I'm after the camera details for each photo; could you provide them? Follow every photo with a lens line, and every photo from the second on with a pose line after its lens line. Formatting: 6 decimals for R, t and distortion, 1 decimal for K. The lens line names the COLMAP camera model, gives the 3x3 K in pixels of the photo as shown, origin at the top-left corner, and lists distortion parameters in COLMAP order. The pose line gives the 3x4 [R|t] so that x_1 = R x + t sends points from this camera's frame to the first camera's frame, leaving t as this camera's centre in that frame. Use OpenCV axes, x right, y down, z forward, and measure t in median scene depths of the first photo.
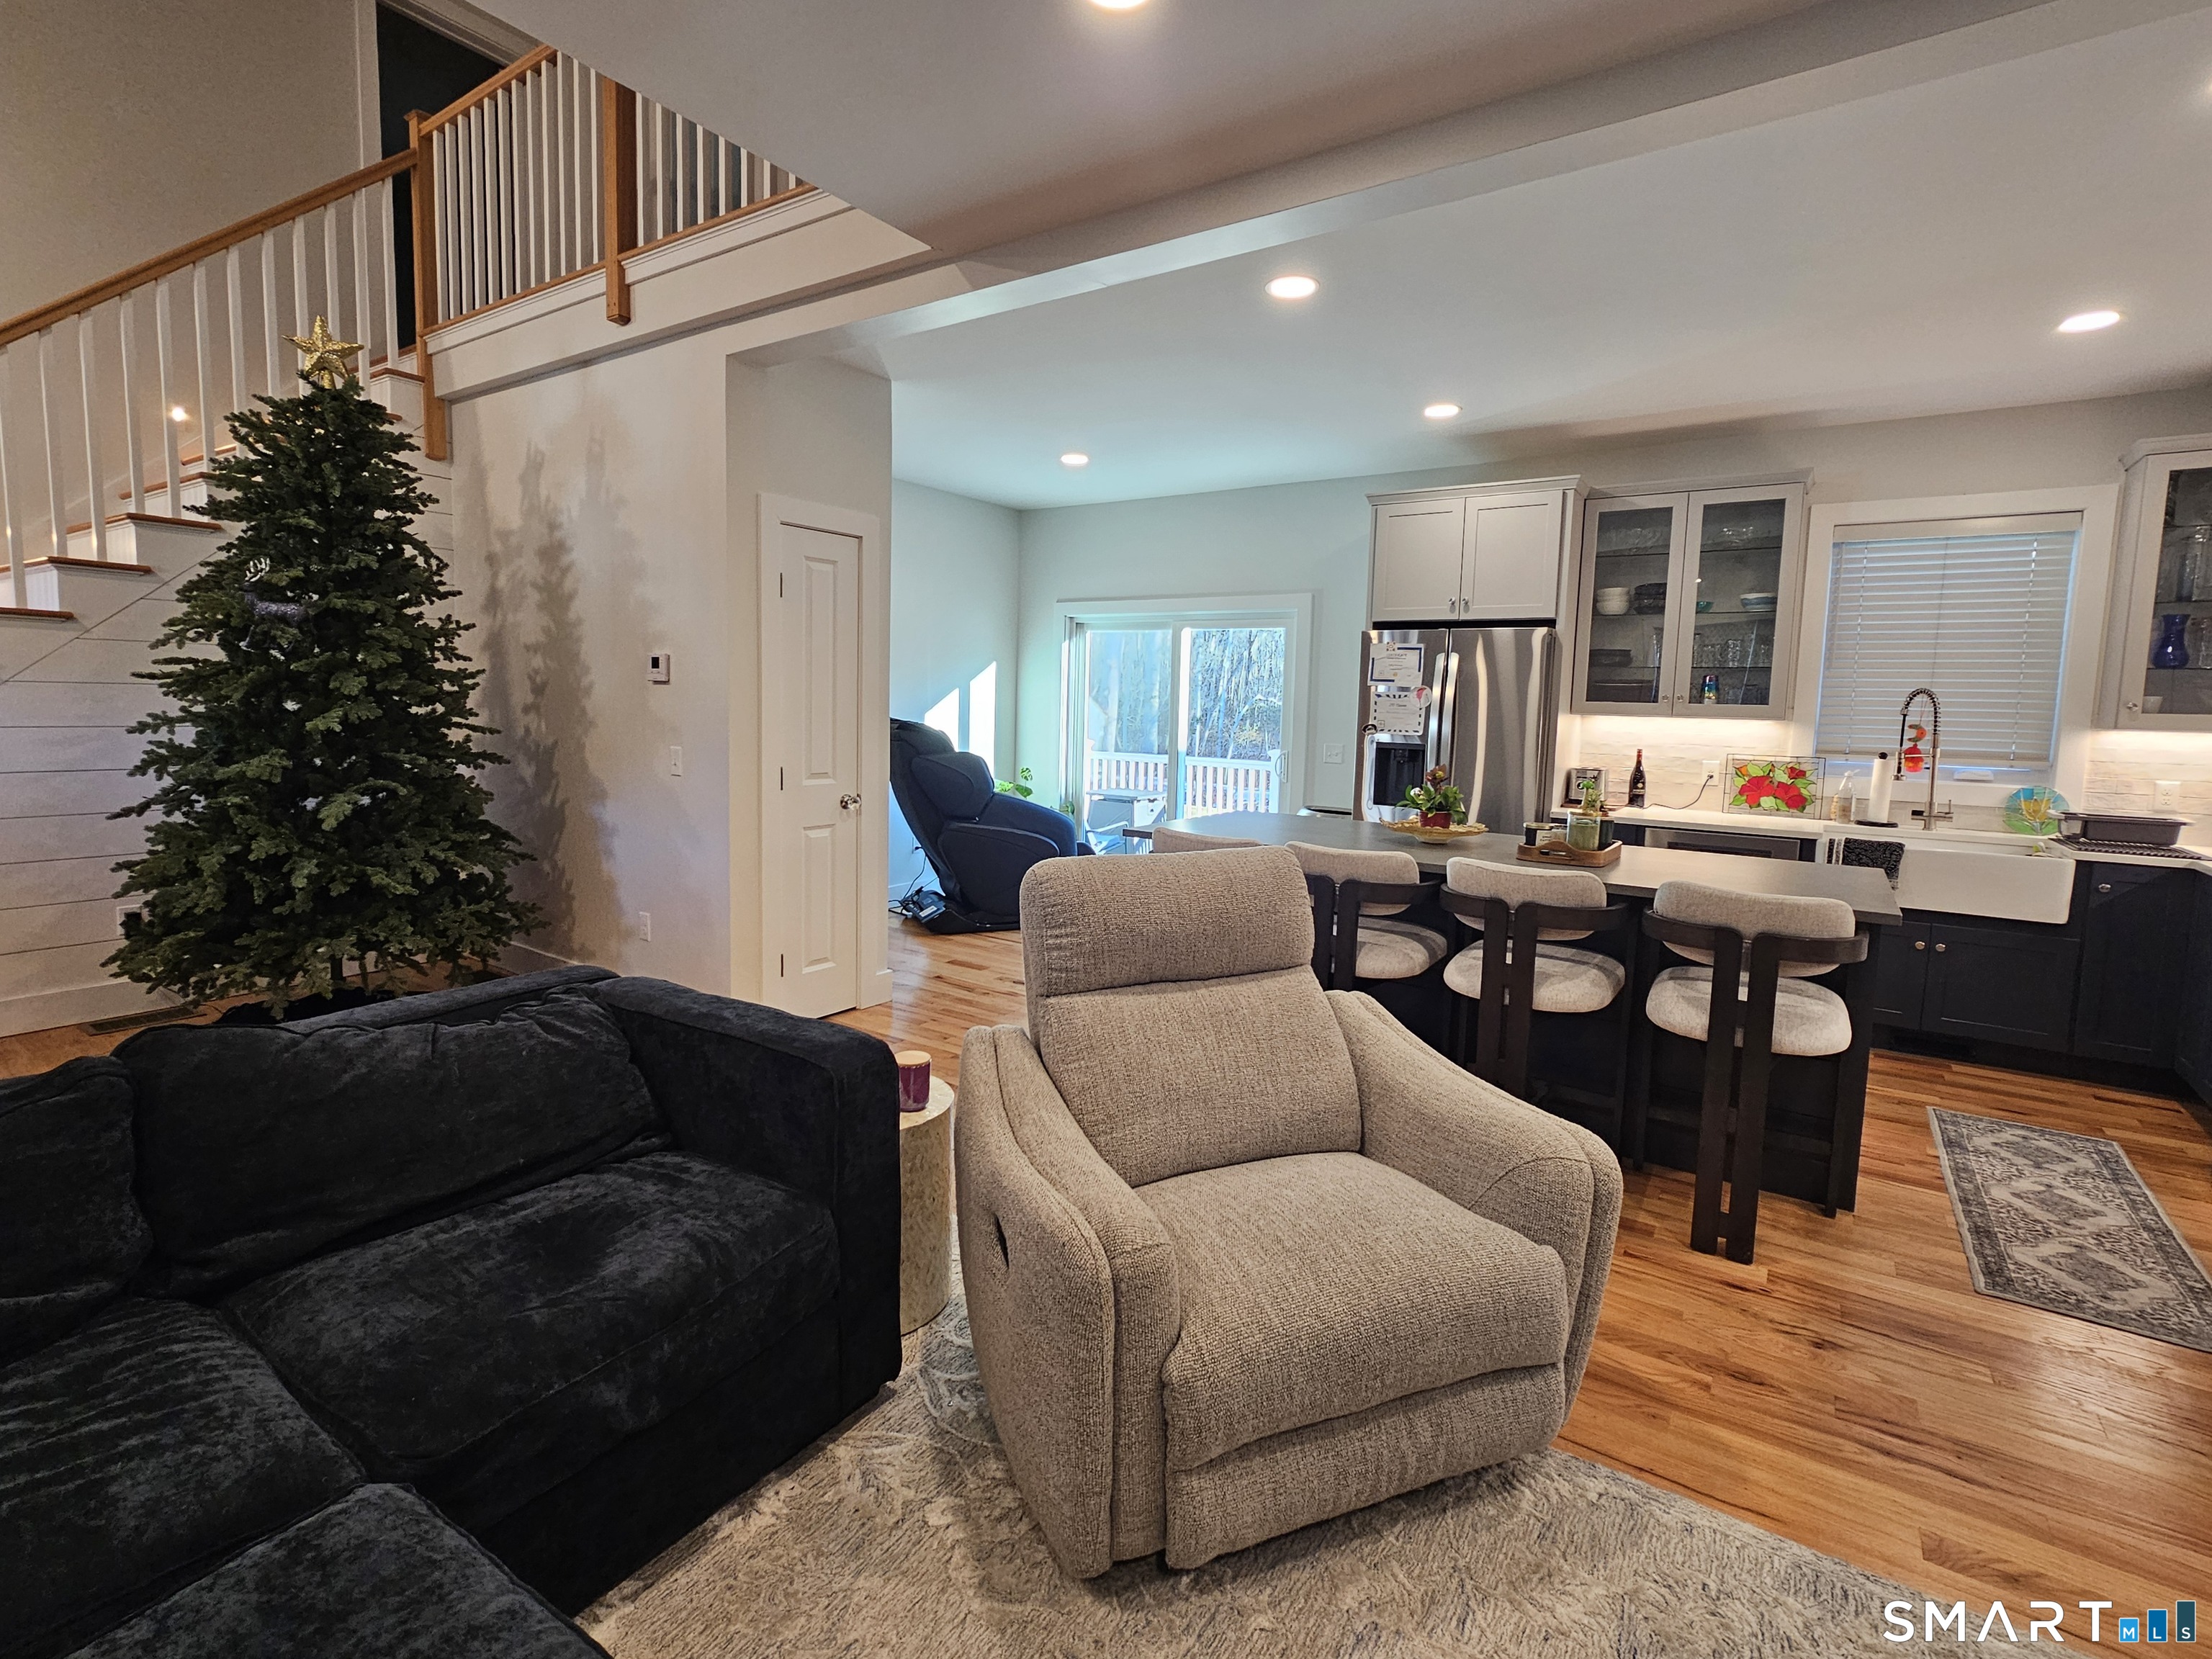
lens RADIAL K [[1038.7, 0, 1101.8], [0, 1038.7, 793.8], [0, 0, 1]] dist [-0.000736, -0.000500]
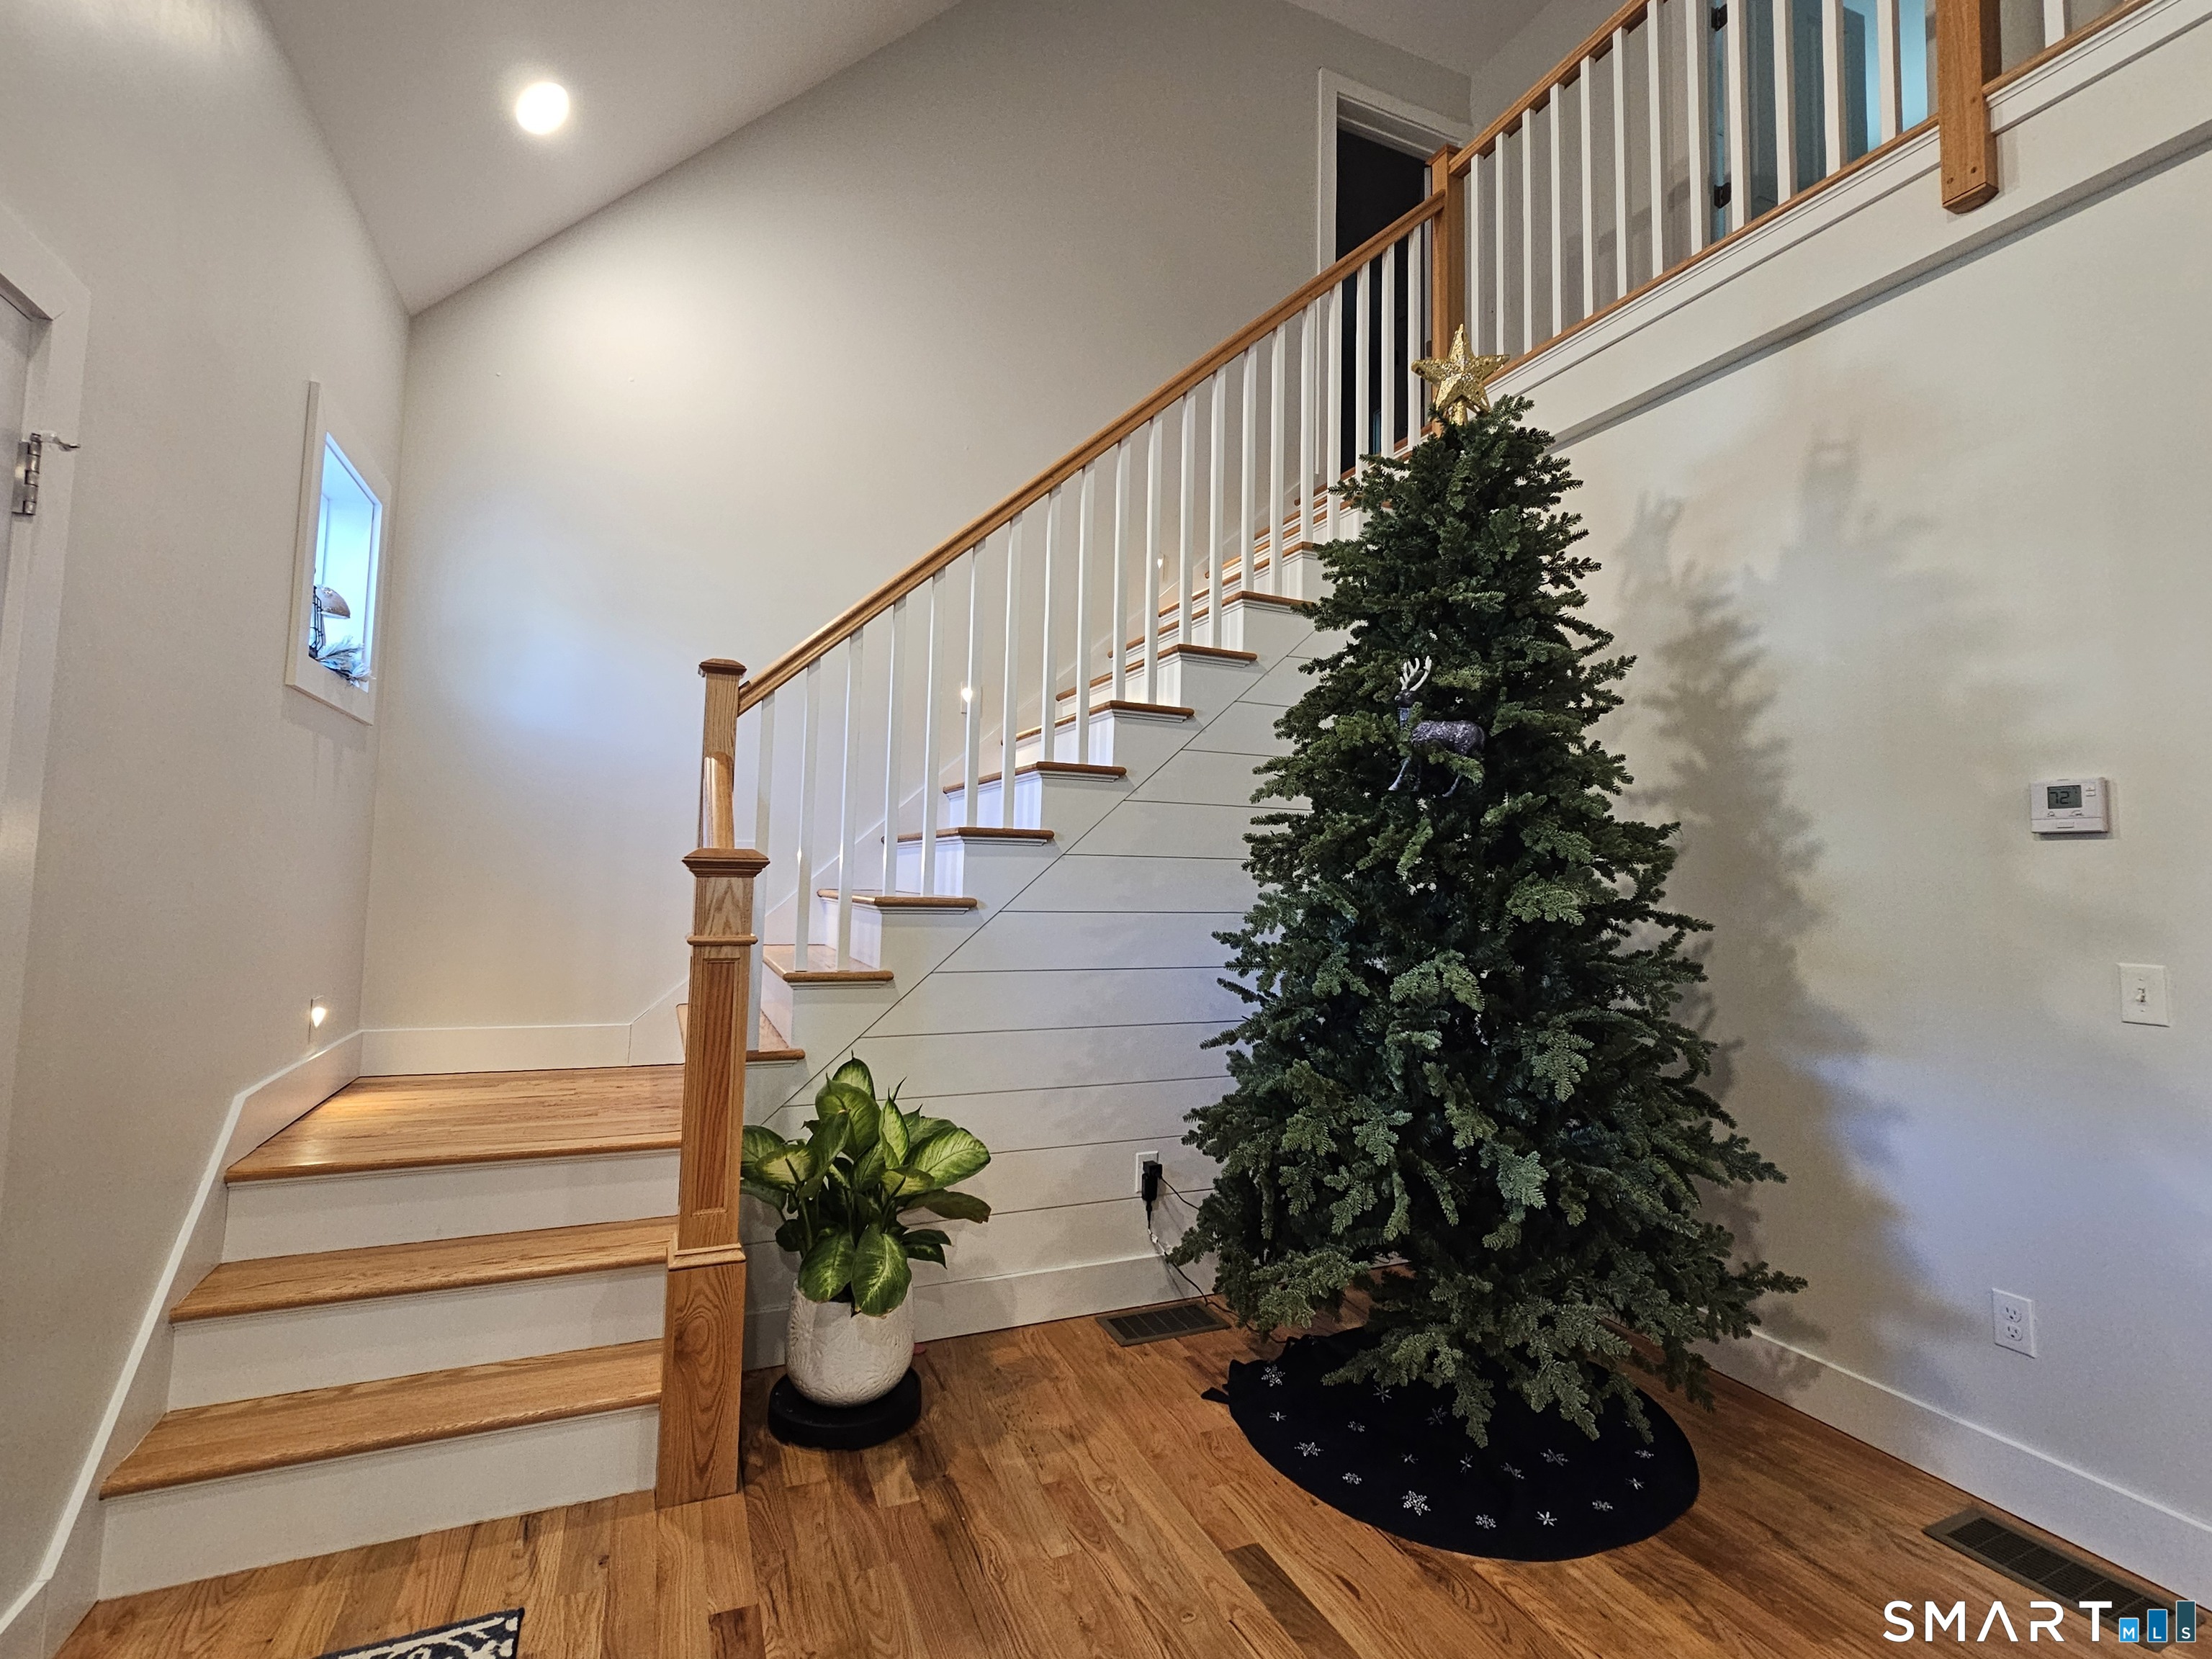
lens RADIAL K [[1038.7, 0, 1101.8], [0, 1038.7, 793.8], [0, 0, 1]] dist [-0.000736, -0.000500]
pose [[0.844986, -0.051299, -0.532322, -0.555394], [-0.046107, 0.984694, -0.168082, -0.019741], [0.532797, 0.166571, 0.829688, 0.317465]]
